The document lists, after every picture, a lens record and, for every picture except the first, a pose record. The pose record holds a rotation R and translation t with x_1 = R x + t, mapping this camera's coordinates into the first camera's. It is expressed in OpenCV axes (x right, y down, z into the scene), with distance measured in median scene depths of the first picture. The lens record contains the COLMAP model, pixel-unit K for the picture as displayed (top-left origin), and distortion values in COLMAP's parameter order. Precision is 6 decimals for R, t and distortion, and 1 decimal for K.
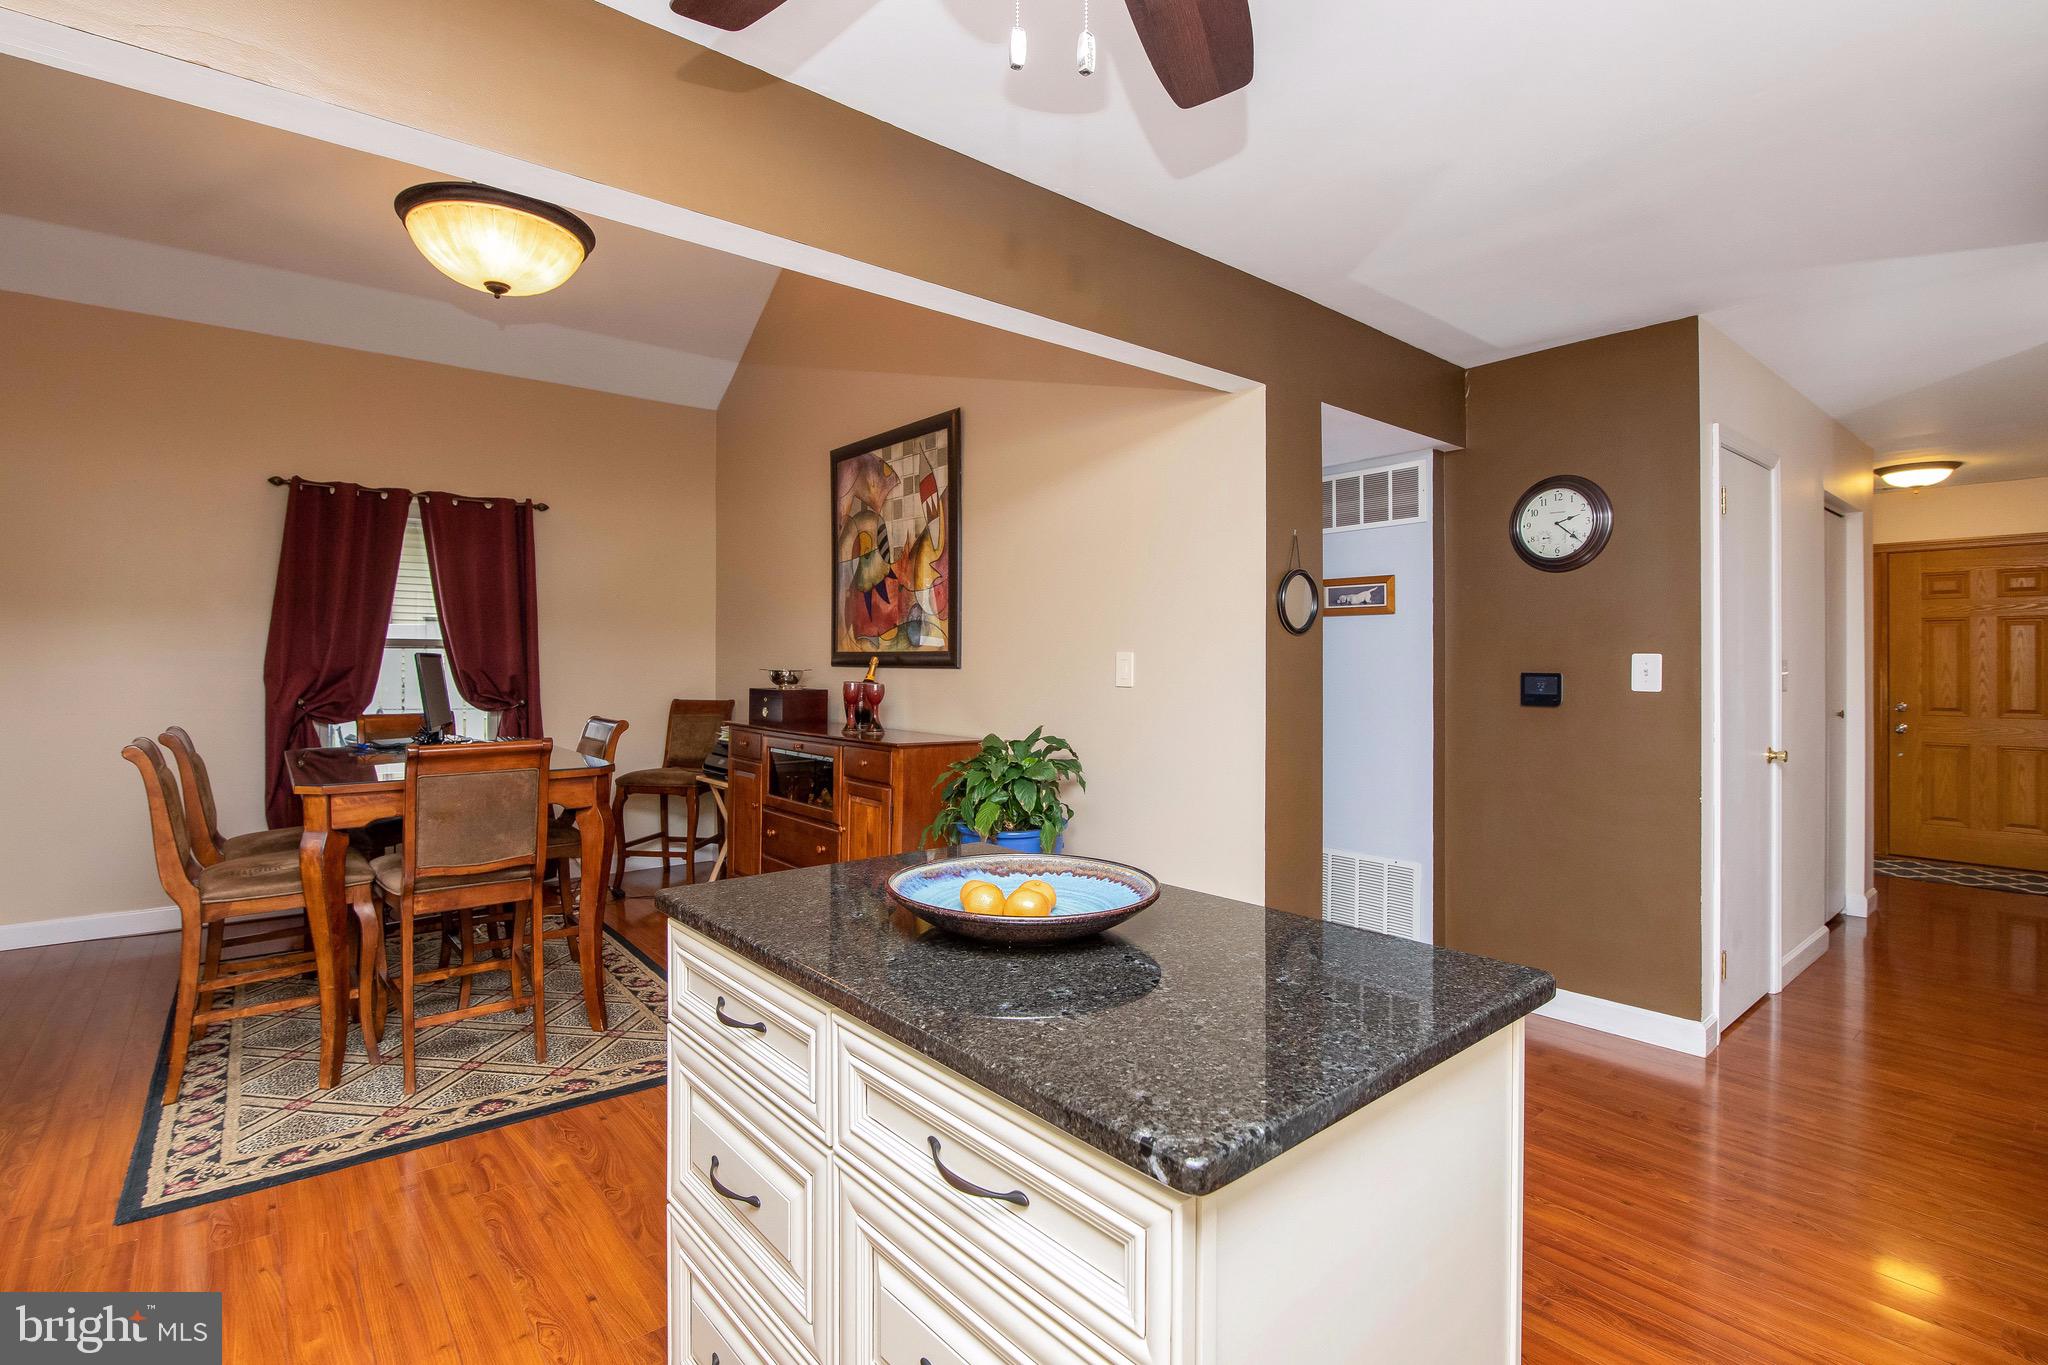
lens RADIAL K [[949.0, 0, 1024.4], [0, 949.0, 660.5], [0, 0, 1]] dist [-0.022022, 0.002173]
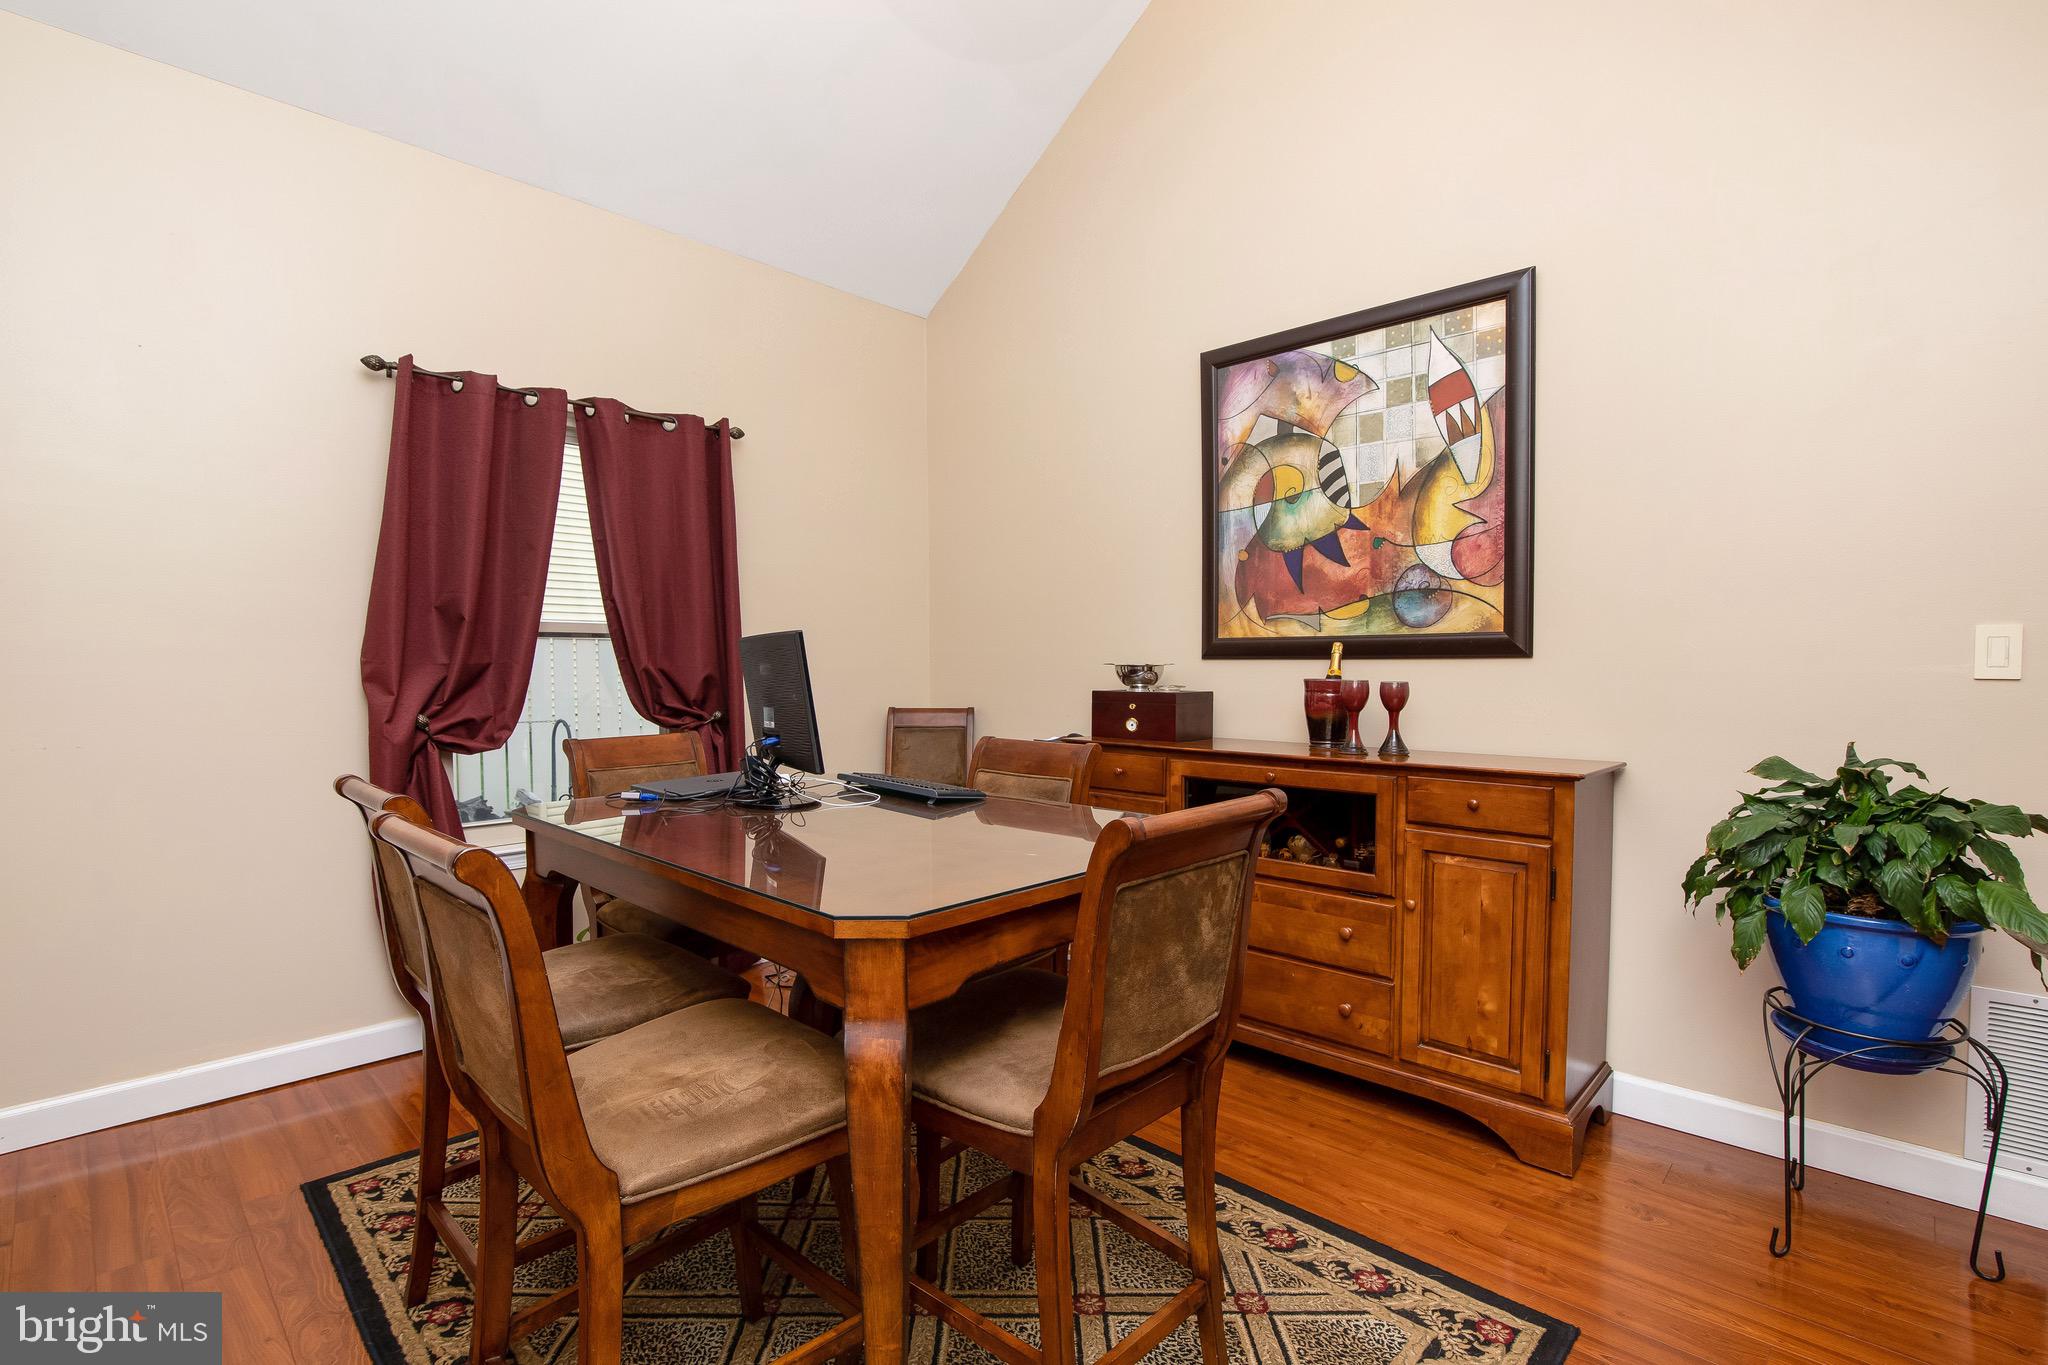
lens RADIAL K [[931.3, 0, 1016.3], [0, 931.3, 689.5], [0, 0, 1]] dist [-0.032683, 0.006977]
pose [[0.993405, -0.008325, 0.114358, -0.457317], [0.005533, 0.999679, 0.024712, 0.011899], [-0.114527, -0.023916, 0.993132, 0.350910]]
